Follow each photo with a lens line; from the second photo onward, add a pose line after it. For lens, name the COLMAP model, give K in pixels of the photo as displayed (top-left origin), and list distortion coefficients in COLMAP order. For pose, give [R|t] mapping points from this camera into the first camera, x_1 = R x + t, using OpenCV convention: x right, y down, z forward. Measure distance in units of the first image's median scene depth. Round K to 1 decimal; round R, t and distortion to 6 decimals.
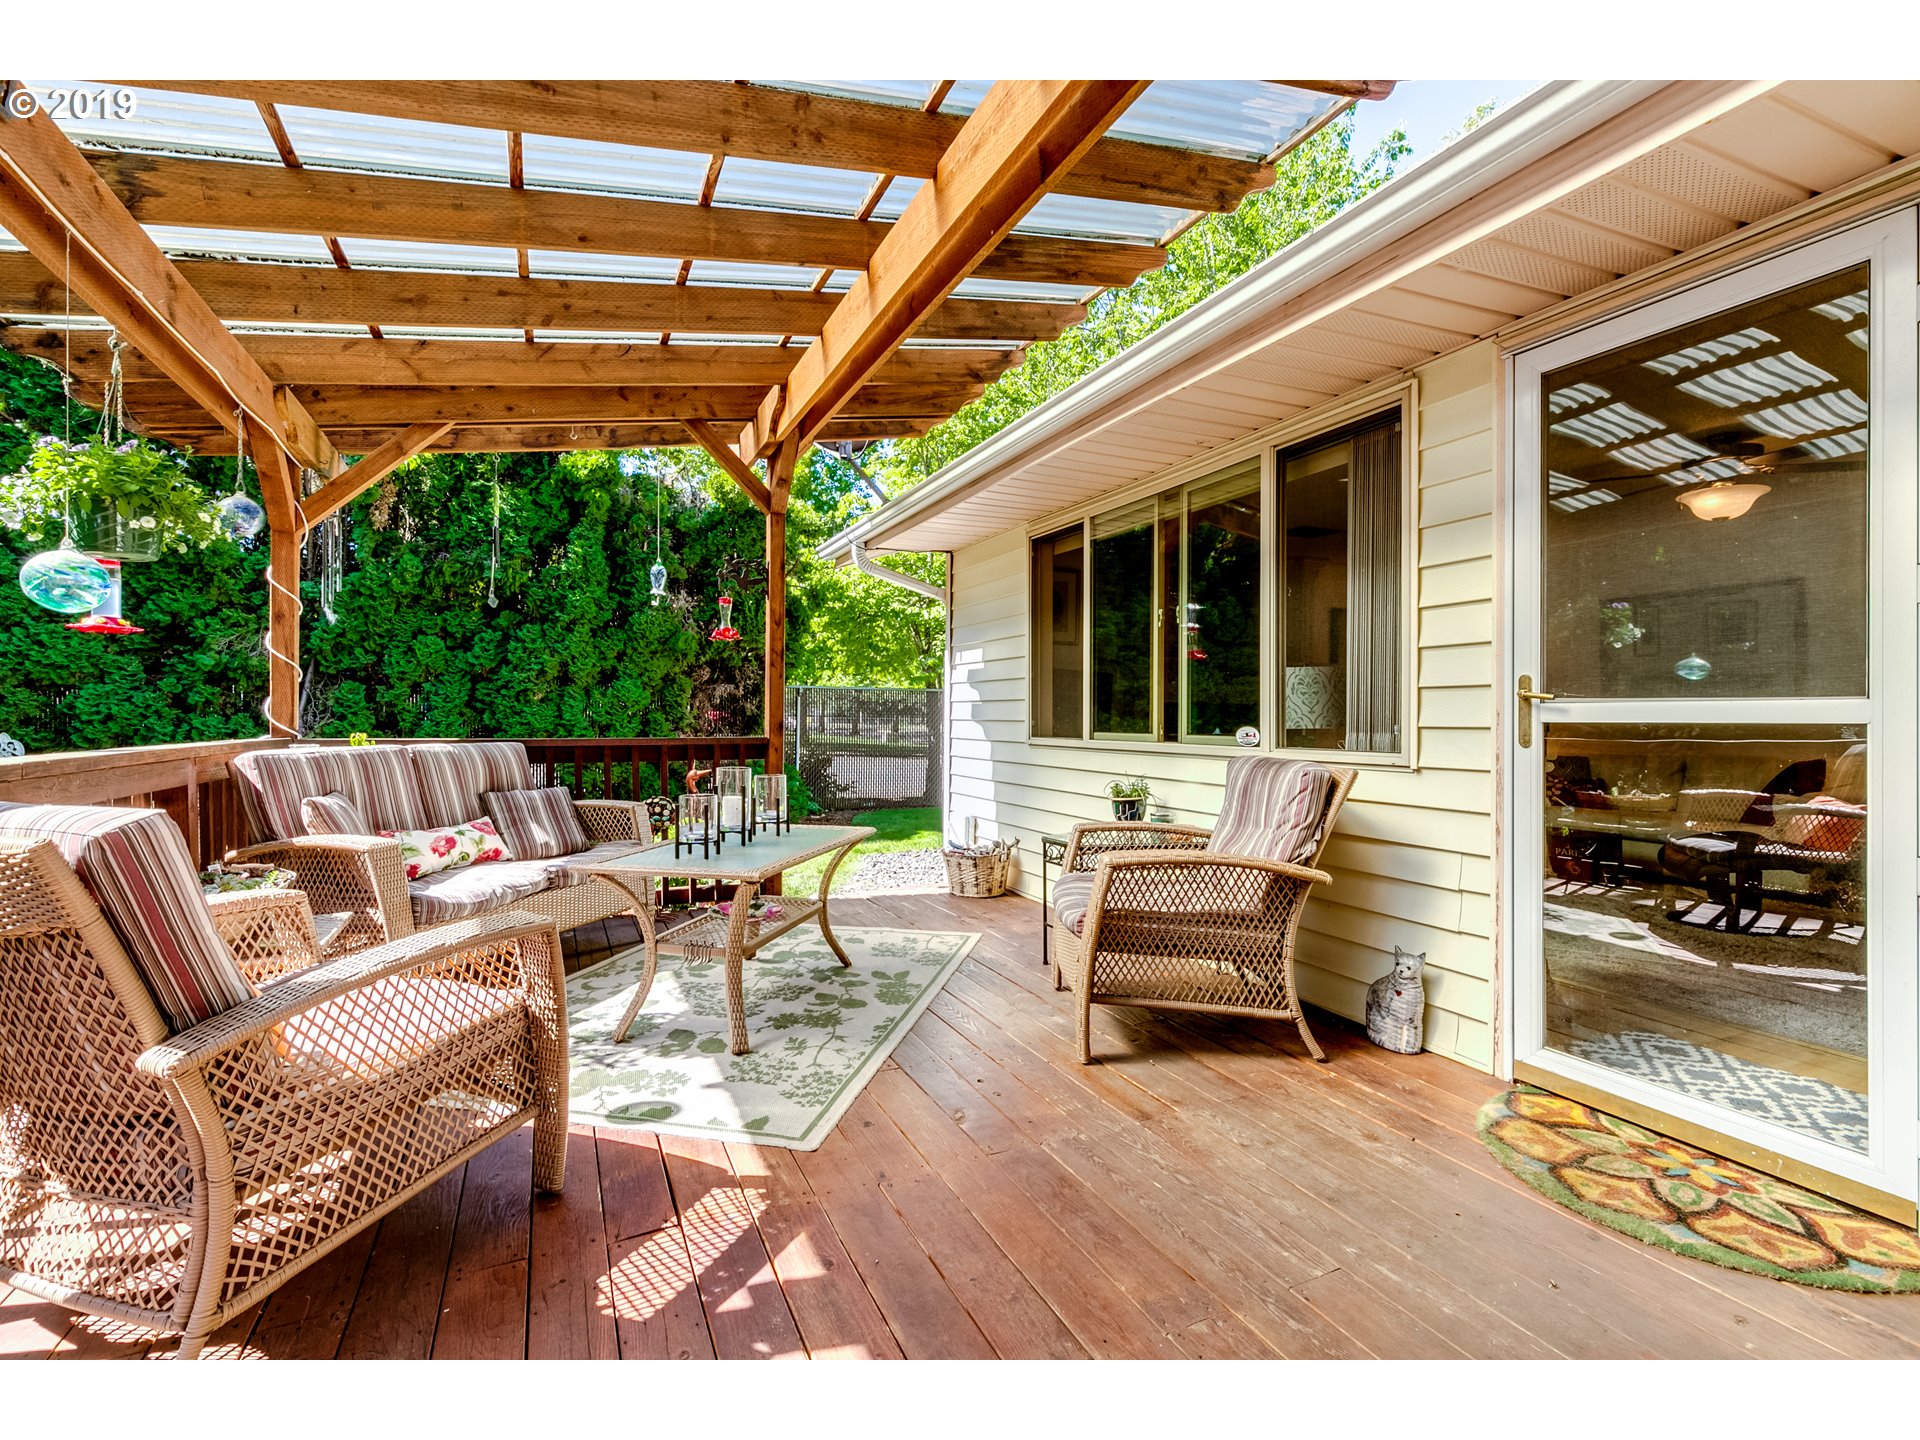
lens RADIAL K [[862.9, 0, 952.9], [0, 862.9, 716.6], [0, 0, 1]] dist [0.007282, -0.000190]
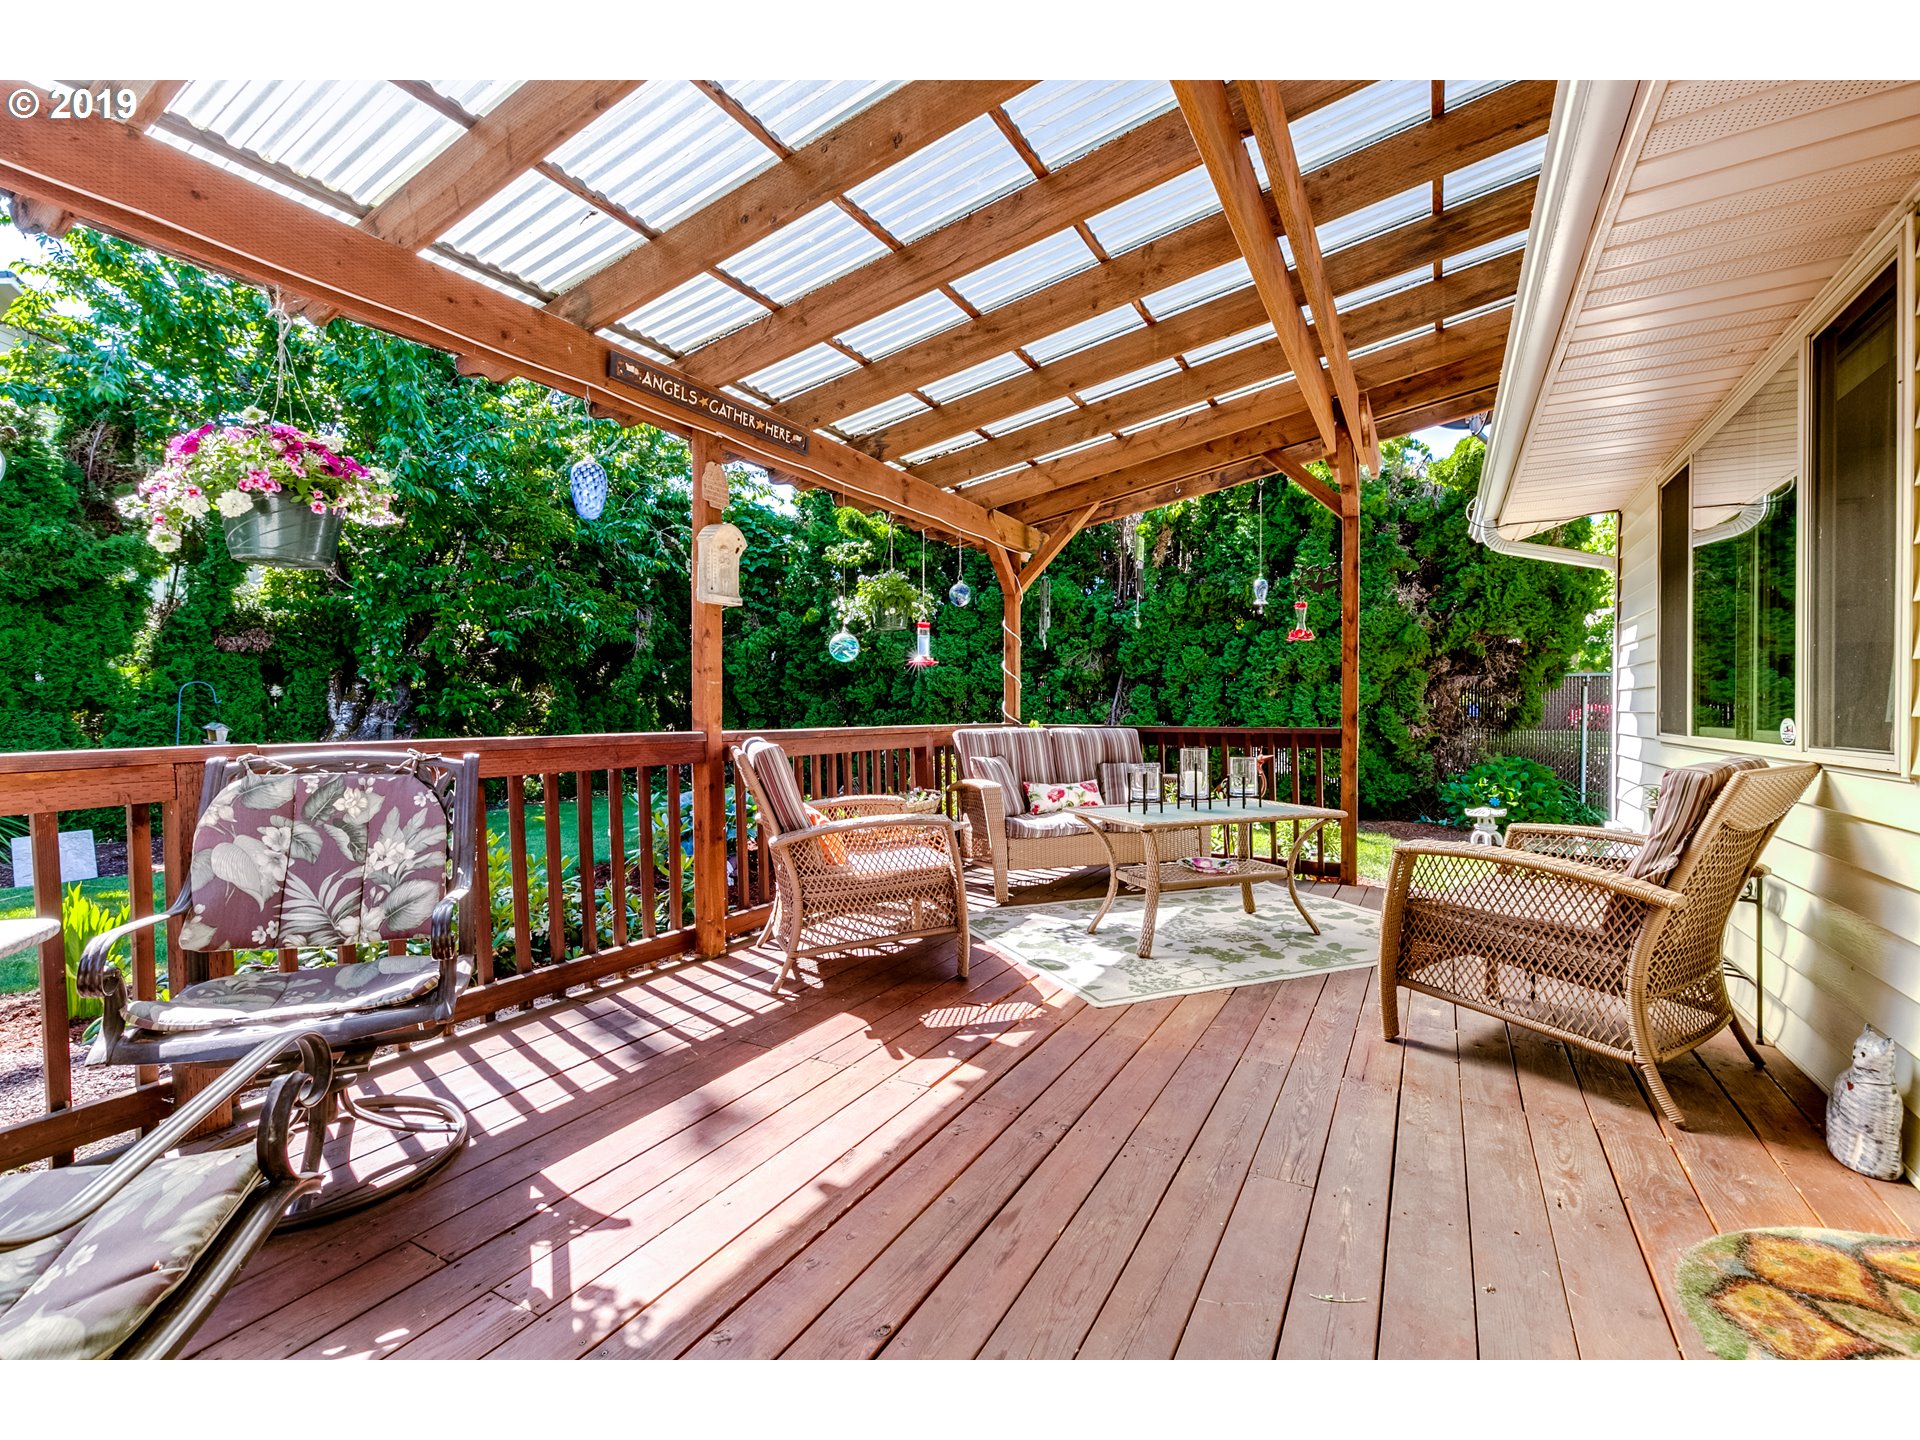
lens RADIAL K [[862.9, 0, 952.9], [0, 862.9, 716.6], [0, 0, 1]] dist [0.007282, -0.000190]
pose [[0.582477, 0.002261, -0.812844, 0.363485], [0.002317, 0.999987, 0.004442, 0.003651], [0.812844, -0.004471, 0.582464, -0.015402]]
